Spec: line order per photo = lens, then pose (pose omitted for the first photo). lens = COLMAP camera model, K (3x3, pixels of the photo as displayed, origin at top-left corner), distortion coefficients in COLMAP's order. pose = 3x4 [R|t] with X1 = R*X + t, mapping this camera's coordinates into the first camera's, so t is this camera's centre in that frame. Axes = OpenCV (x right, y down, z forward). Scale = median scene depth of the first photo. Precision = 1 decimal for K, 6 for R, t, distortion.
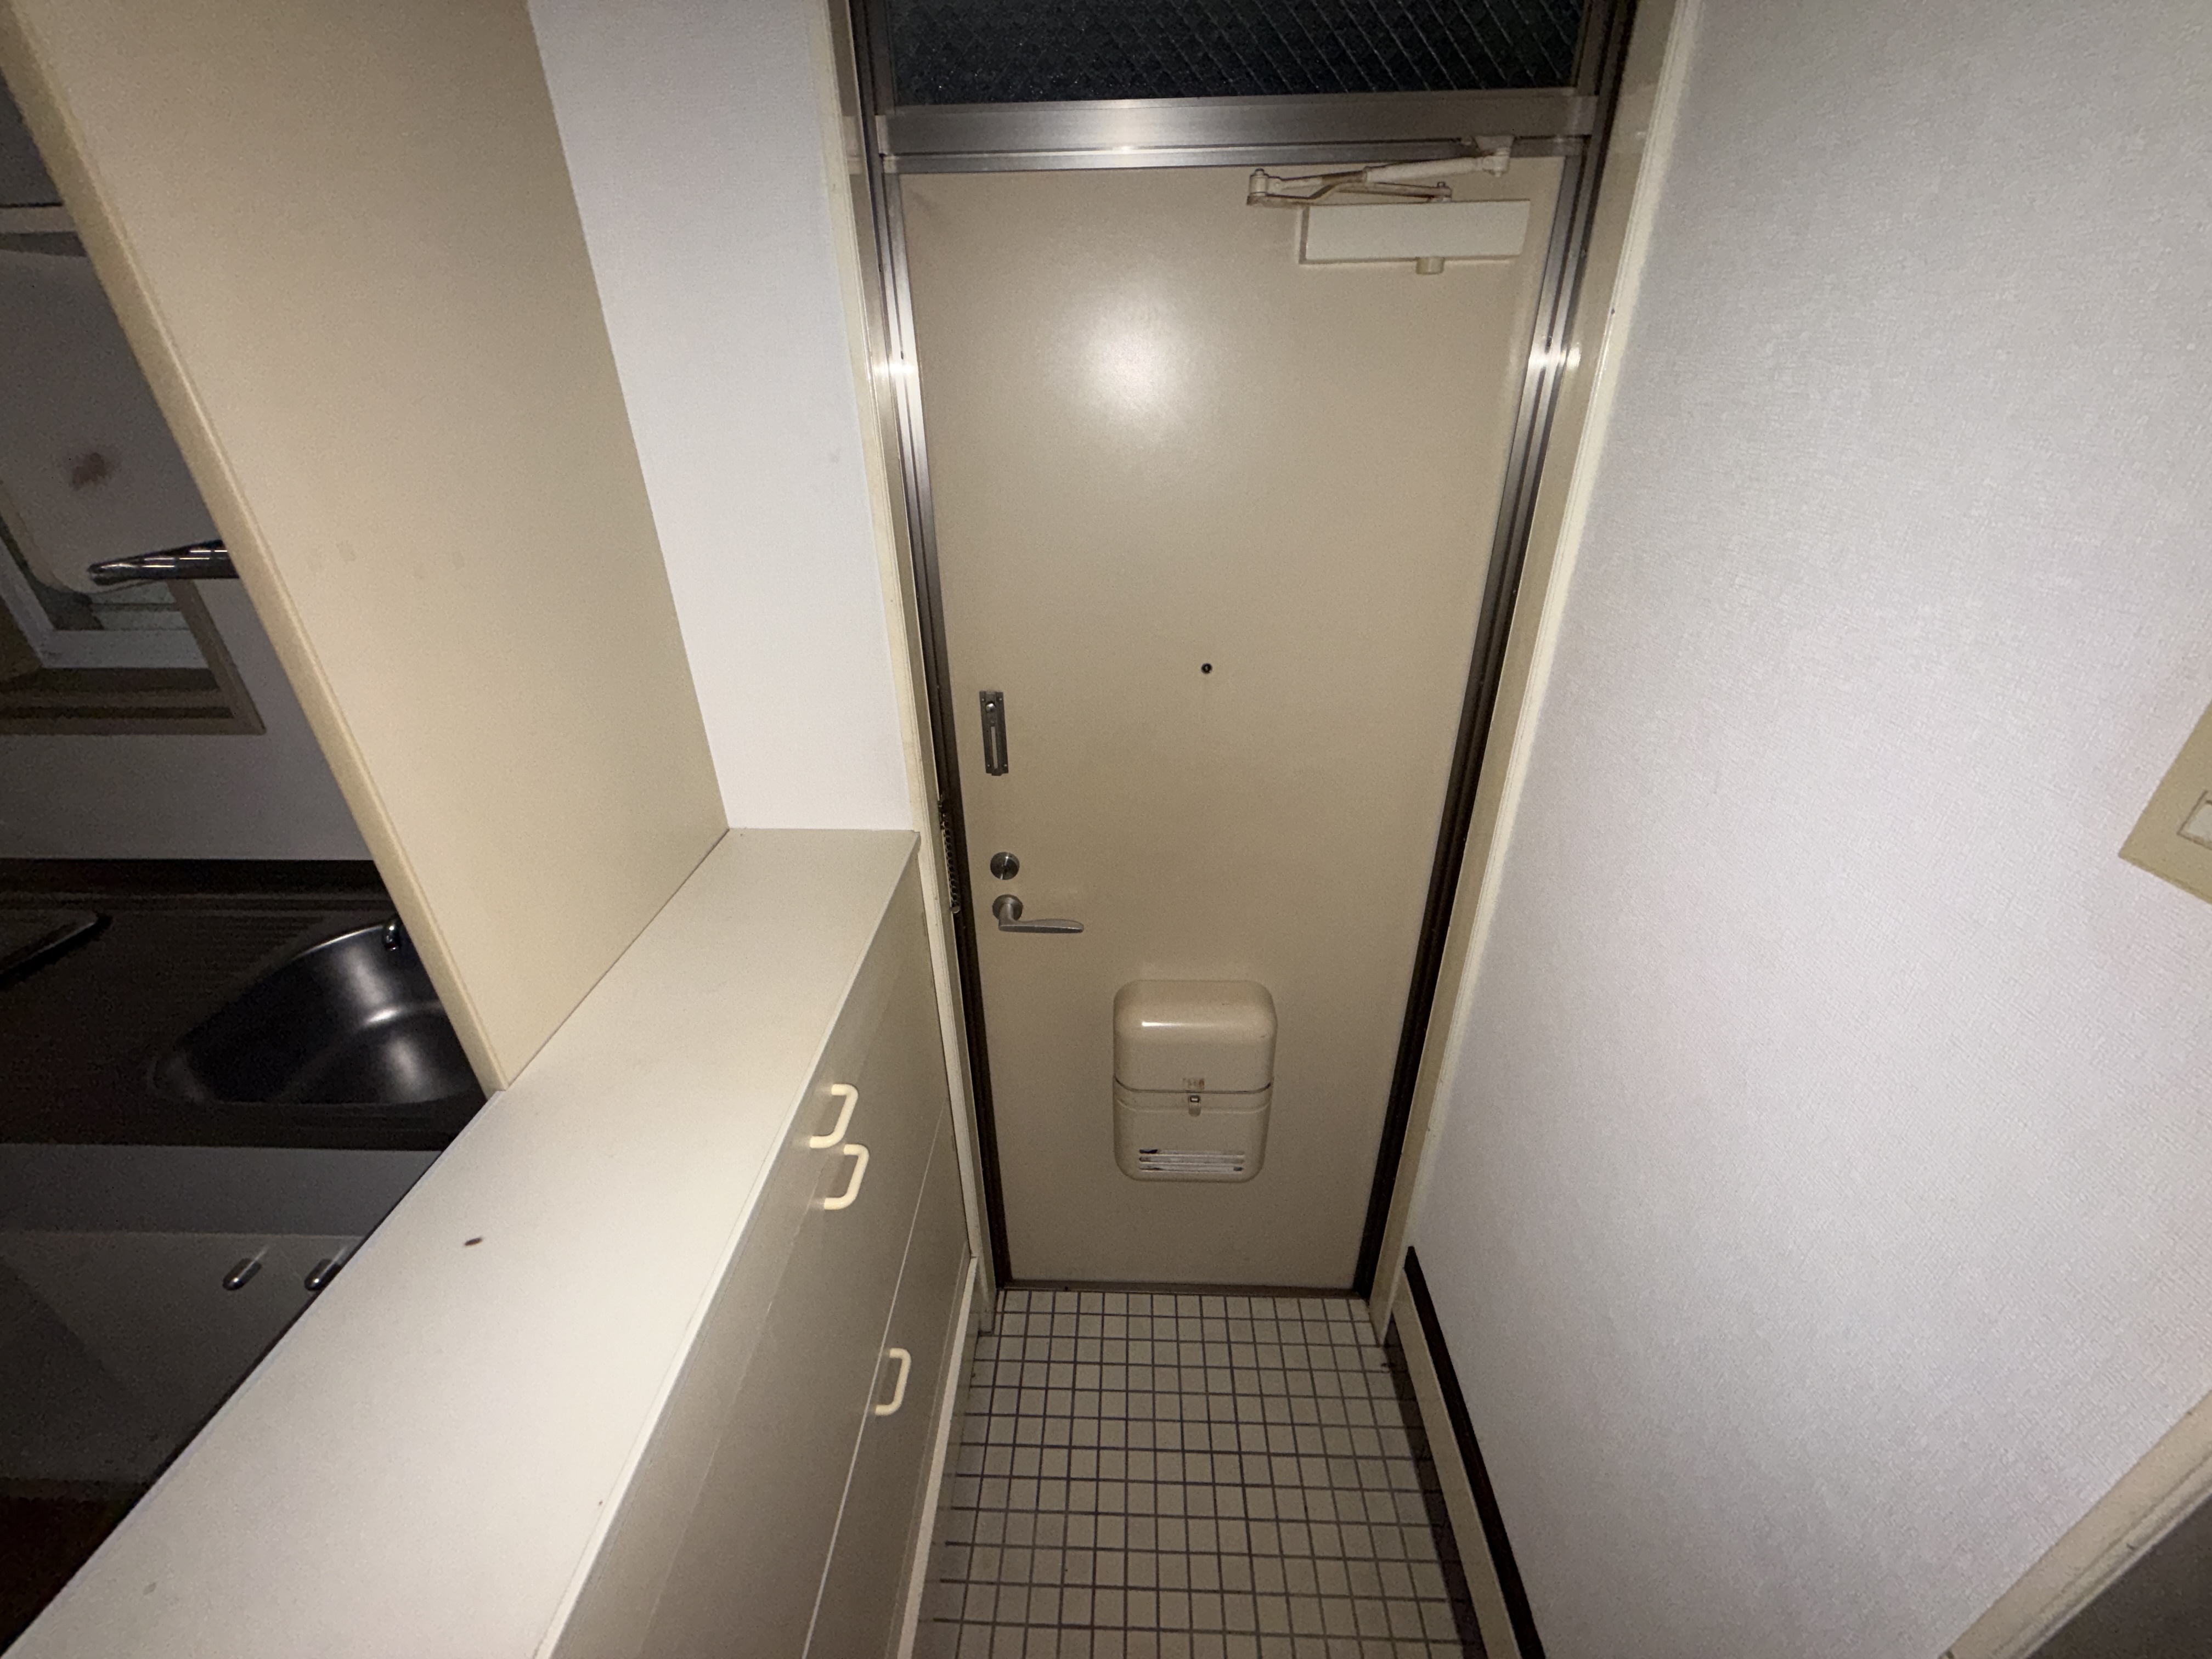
lens RADIAL K [[890.2, 0, 1100.3], [0, 890.2, 835.6], [0, 0, 1]] dist [0.001283, 0.000353]
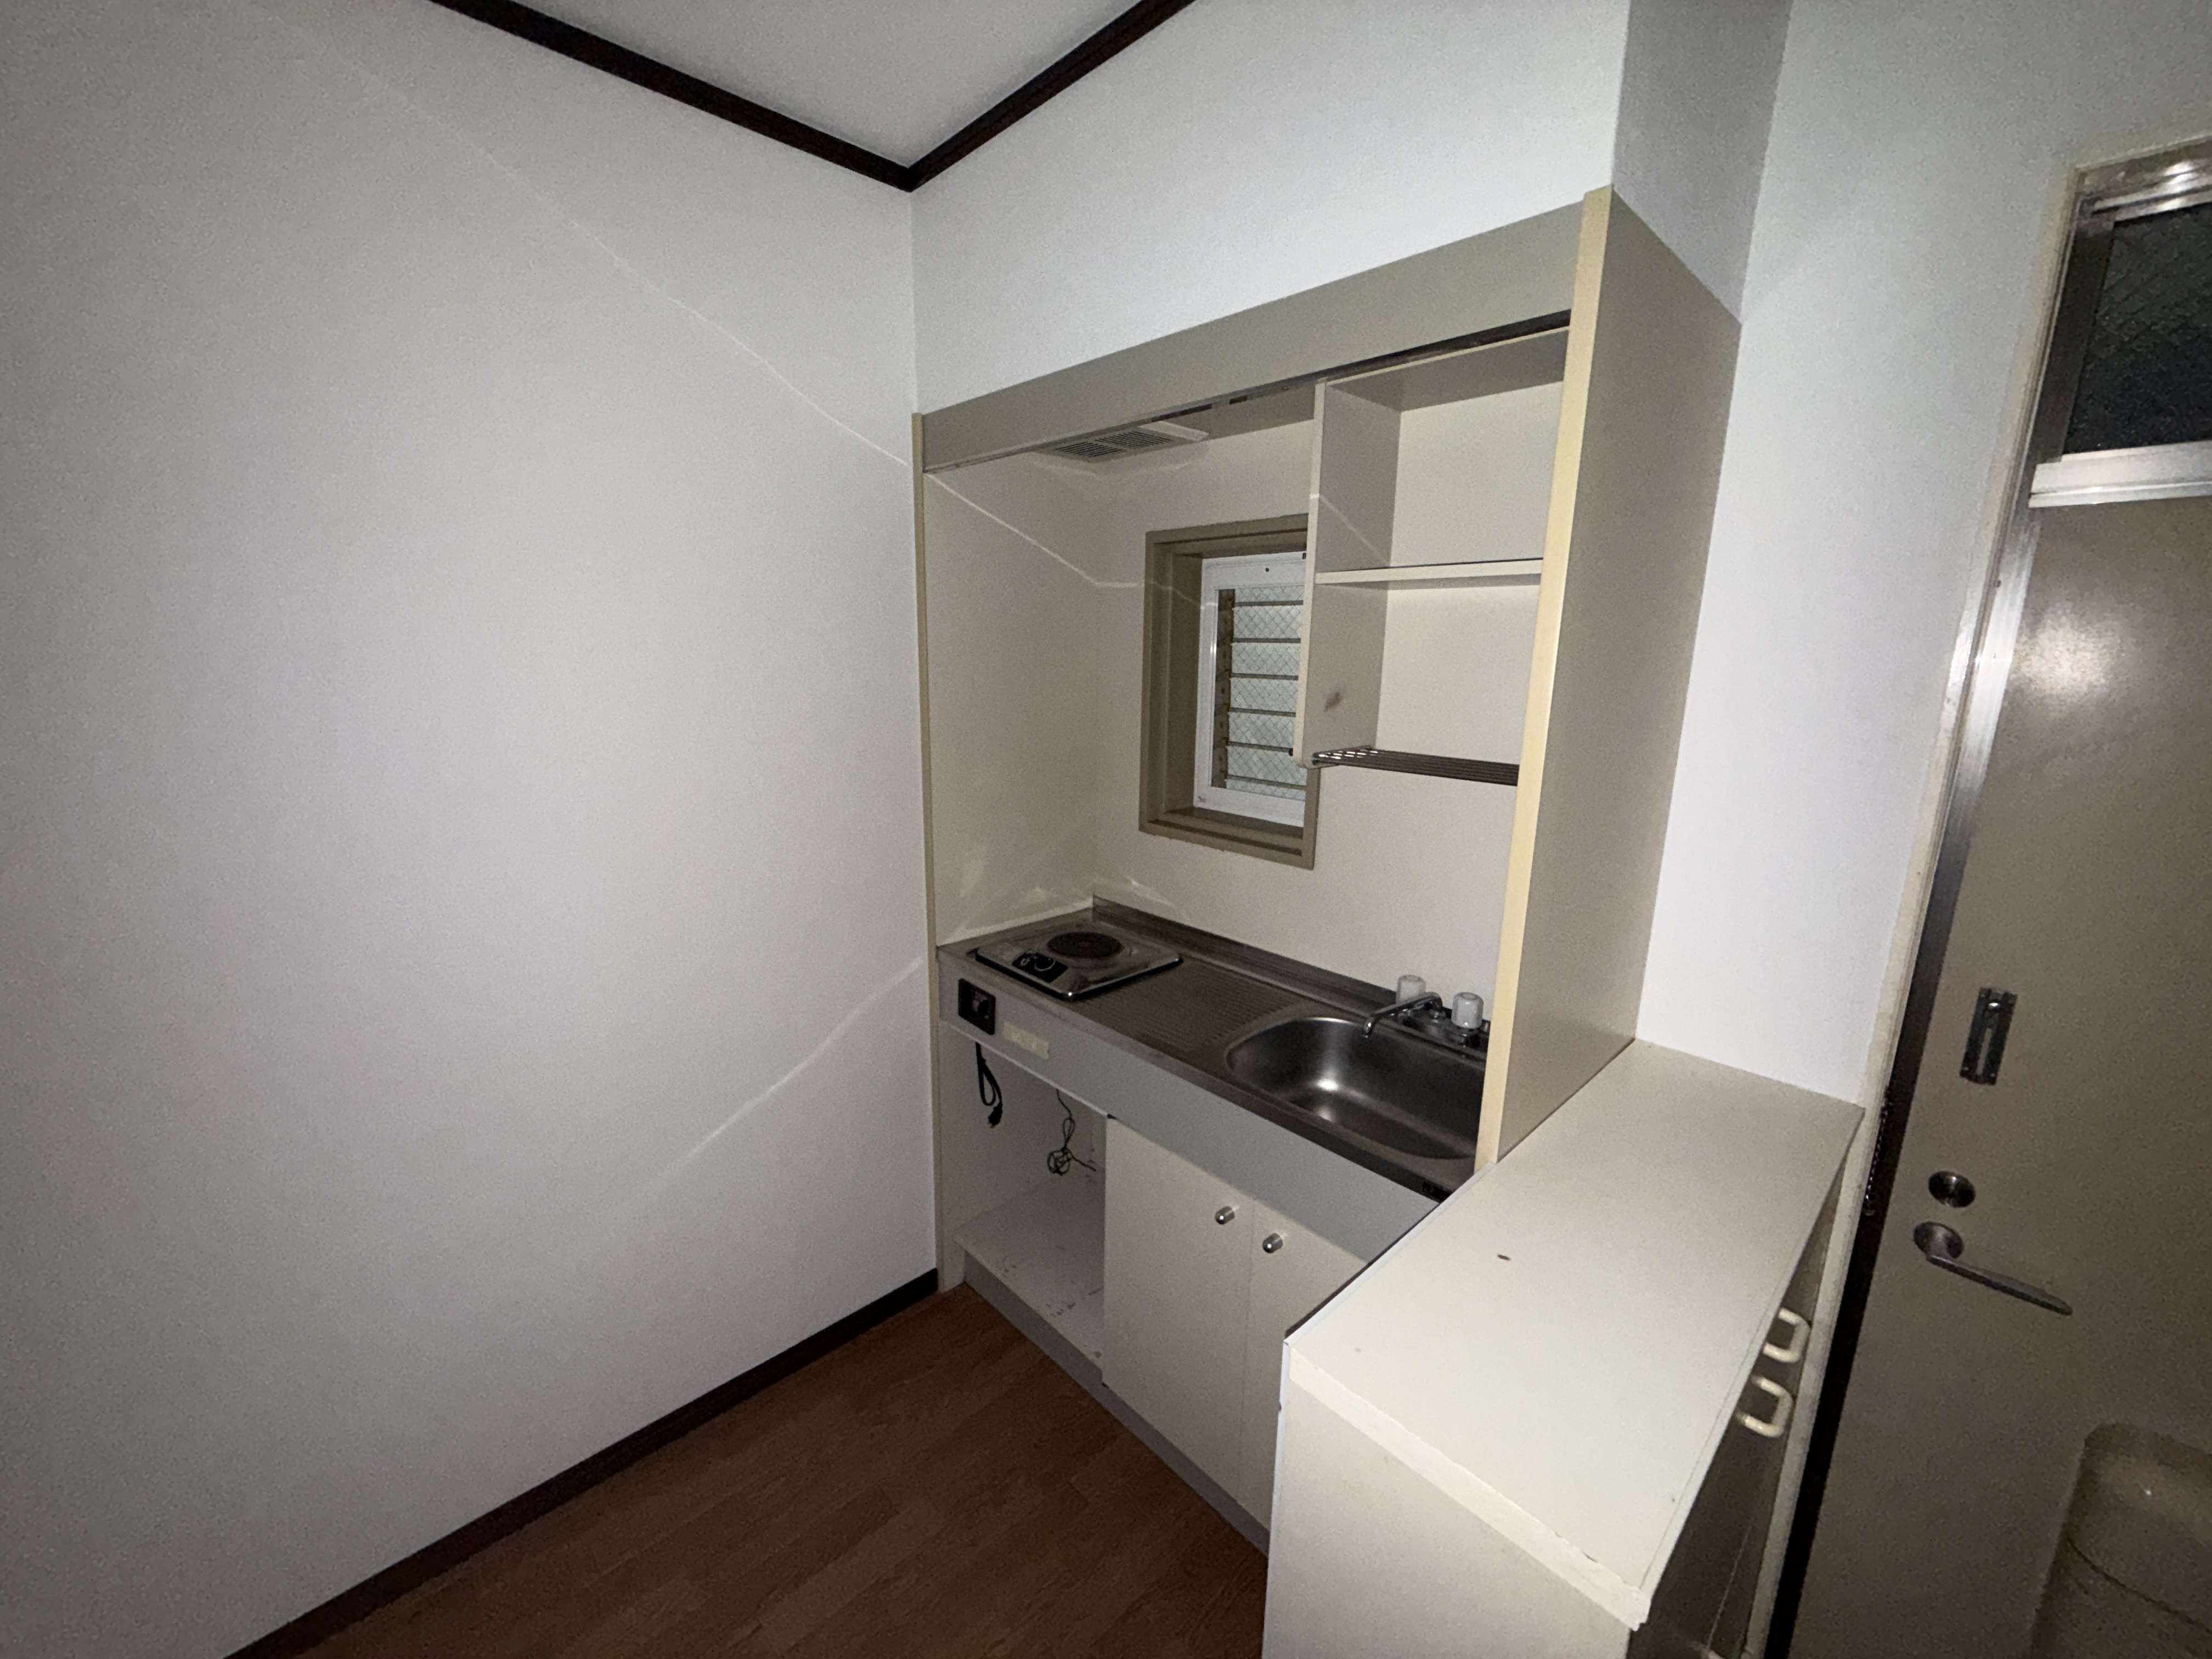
lens RADIAL K [[890.2, 0, 1093.5], [0, 890.2, 824.6], [0, 0, 1]] dist [0.001283, 0.000353]
pose [[0.704864, 0.169056, -0.688902, -0.175743], [-0.360009, 0.922067, -0.142076, 0.144574], [0.611196, 0.348155, 0.710794, -0.273316]]
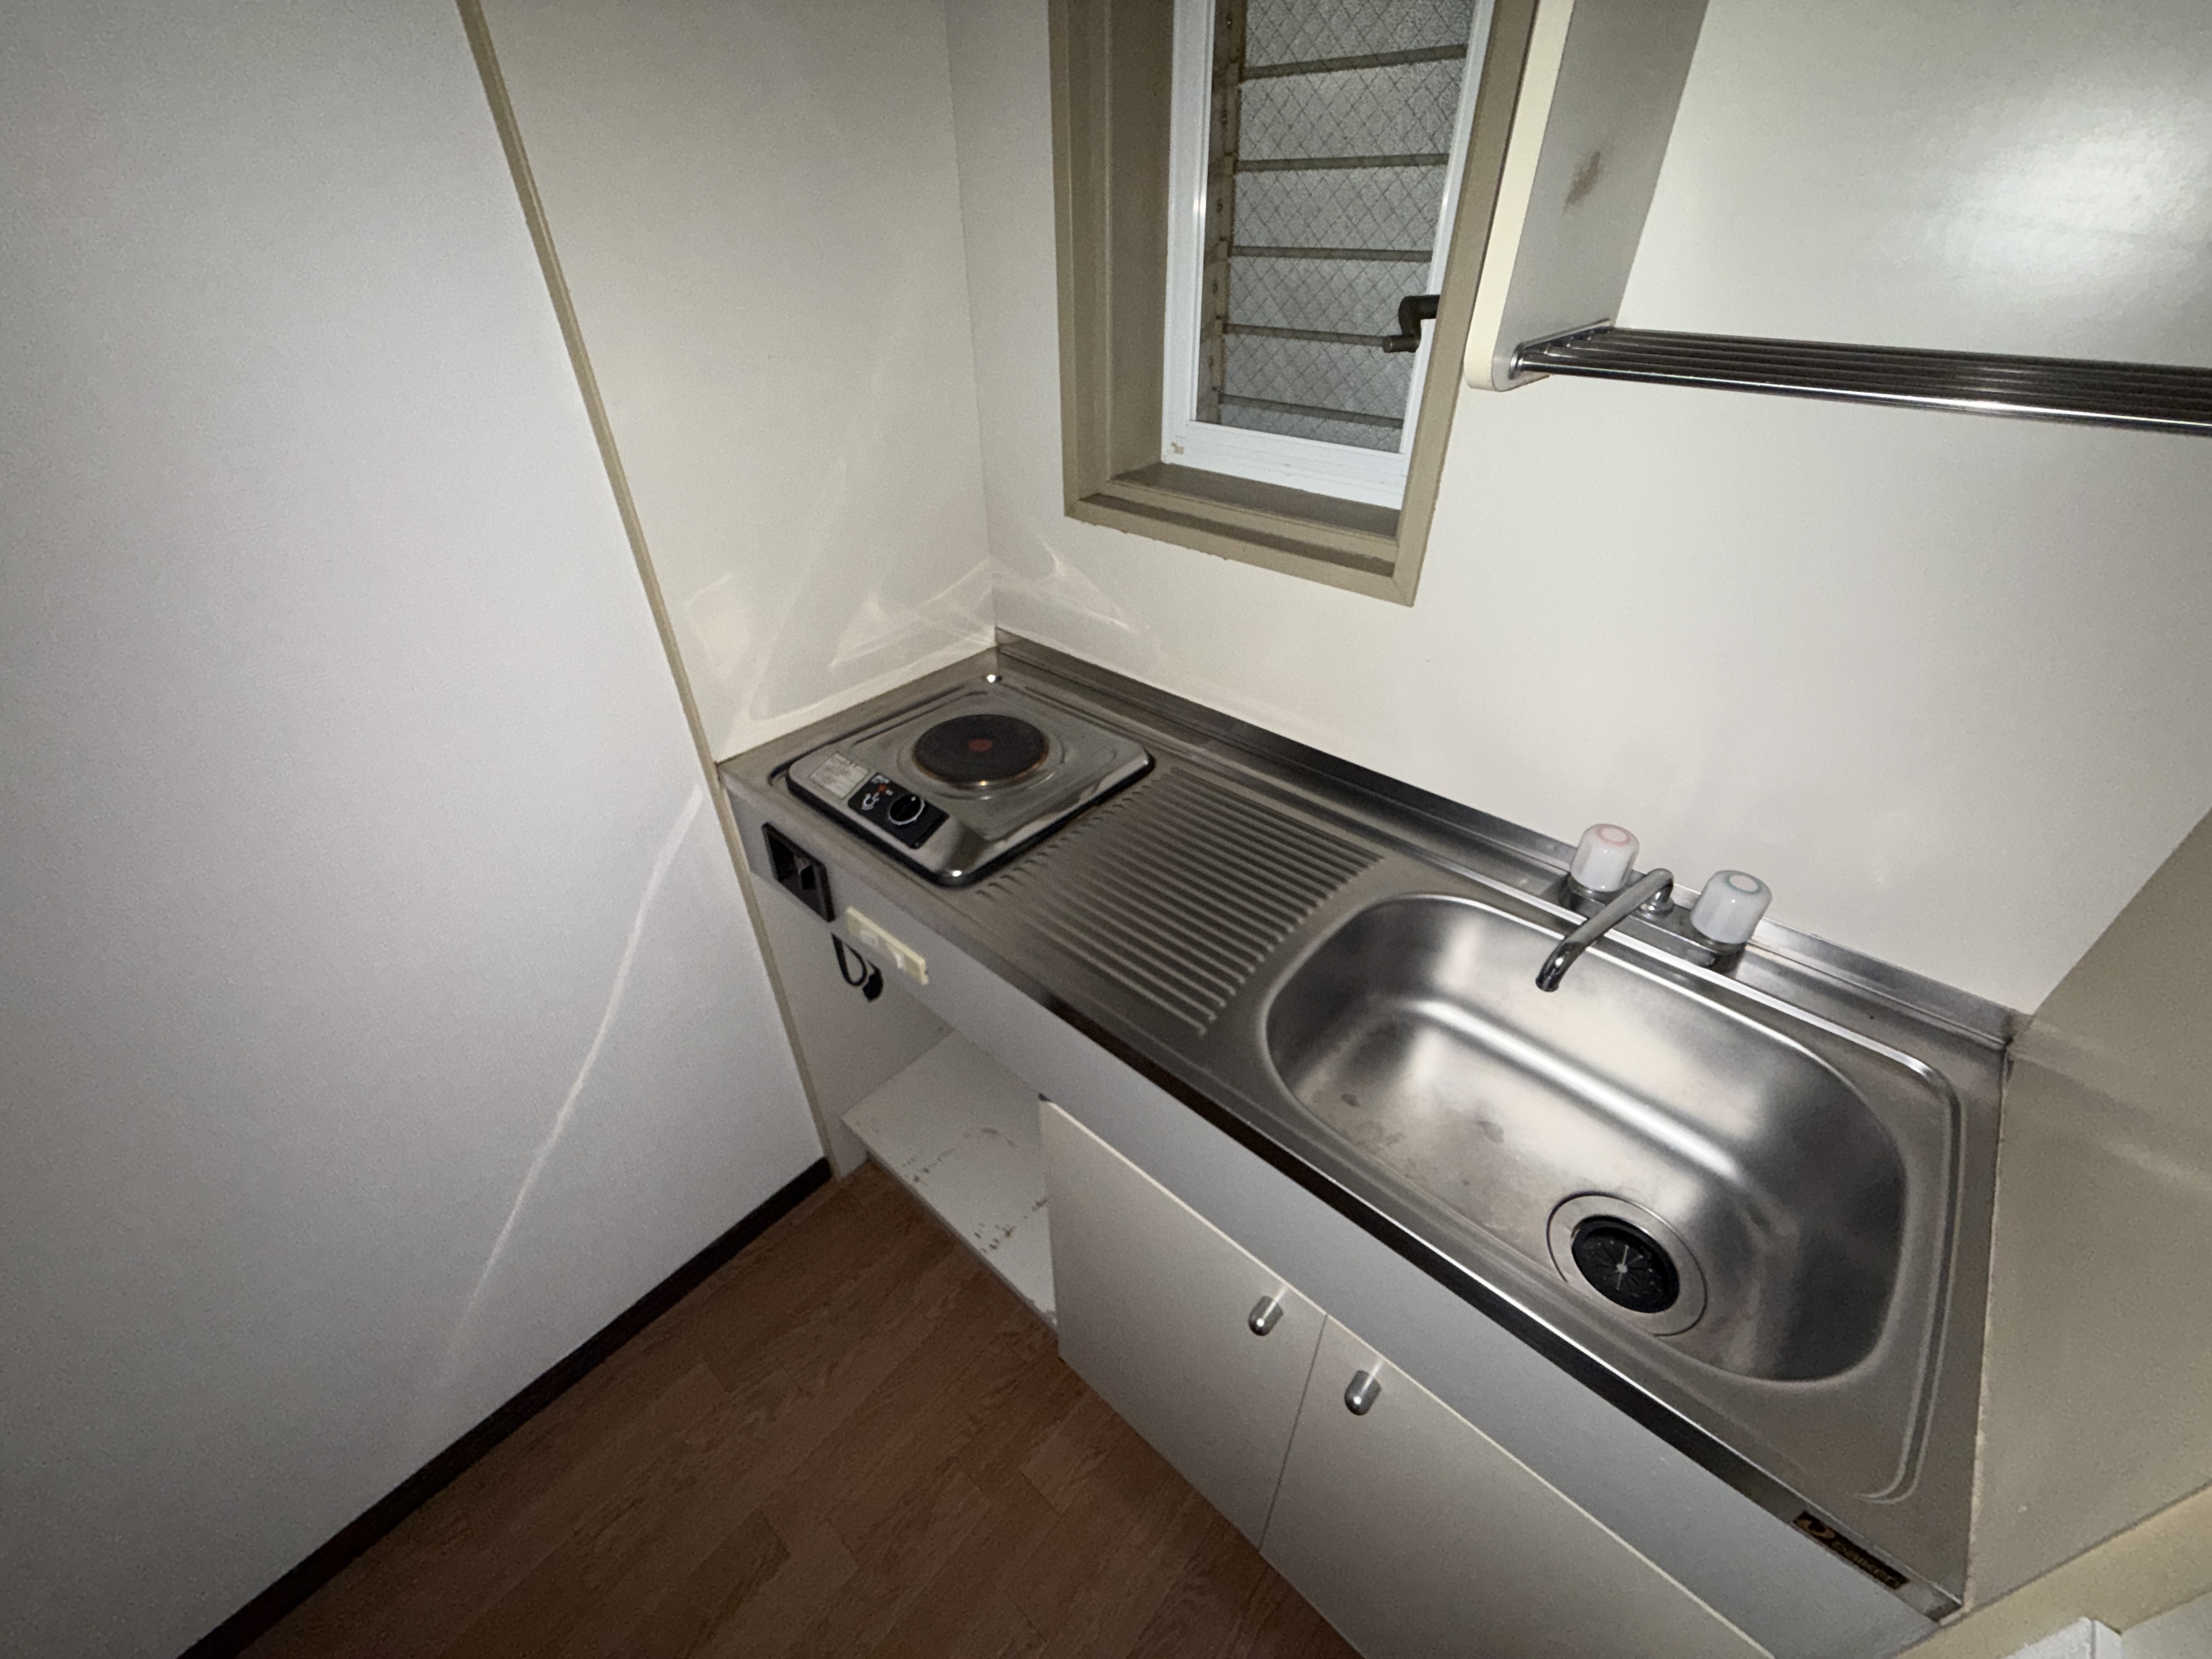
lens RADIAL K [[890.2, 0, 1108.6], [0, 890.2, 829.7], [0, 0, 1]] dist [0.001283, 0.000353]
pose [[0.776527, 0.375710, -0.505815, -0.635004], [-0.308288, 0.926672, 0.215031, -0.020384], [0.549513, -0.011041, 0.835412, 0.215125]]
